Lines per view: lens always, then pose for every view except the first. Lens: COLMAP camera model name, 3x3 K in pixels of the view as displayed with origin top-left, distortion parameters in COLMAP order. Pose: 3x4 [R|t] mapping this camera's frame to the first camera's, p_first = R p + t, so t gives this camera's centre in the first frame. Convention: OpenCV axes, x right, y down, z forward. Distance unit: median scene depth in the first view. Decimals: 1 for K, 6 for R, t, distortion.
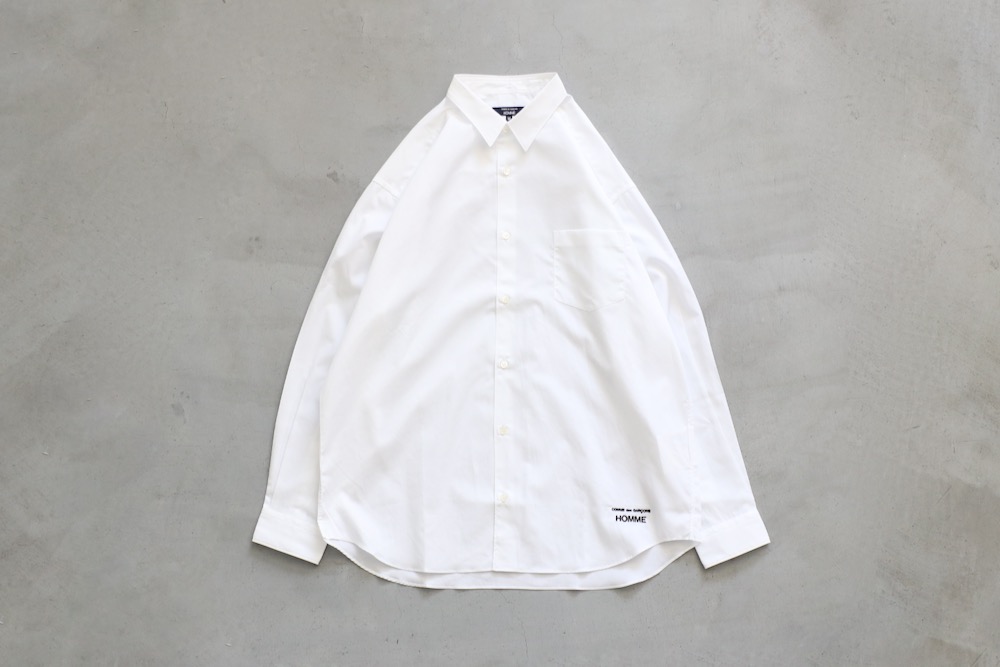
lens RADIAL K [[1338.6, 0, 499.6], [0, 1338.6, 340.5], [0, 0, 1]] dist [-0.134675, 0.000000]
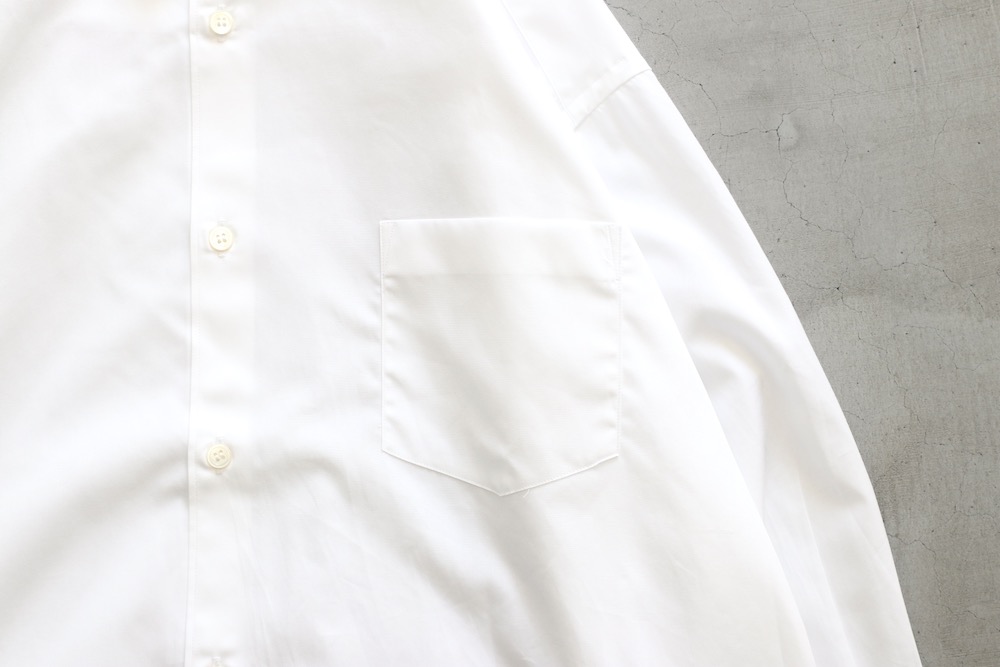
lens RADIAL K [[1731.3, 0, 506.1], [0, 1731.3, 333.9], [0, 0, 1]] dist [-0.047157, 0.000000]
pose [[0.997660, -0.014399, 0.066837, 0.042756], [0.011031, 0.998664, 0.050489, -0.076589], [-0.067474, -0.049634, 0.996486, 0.614050]]
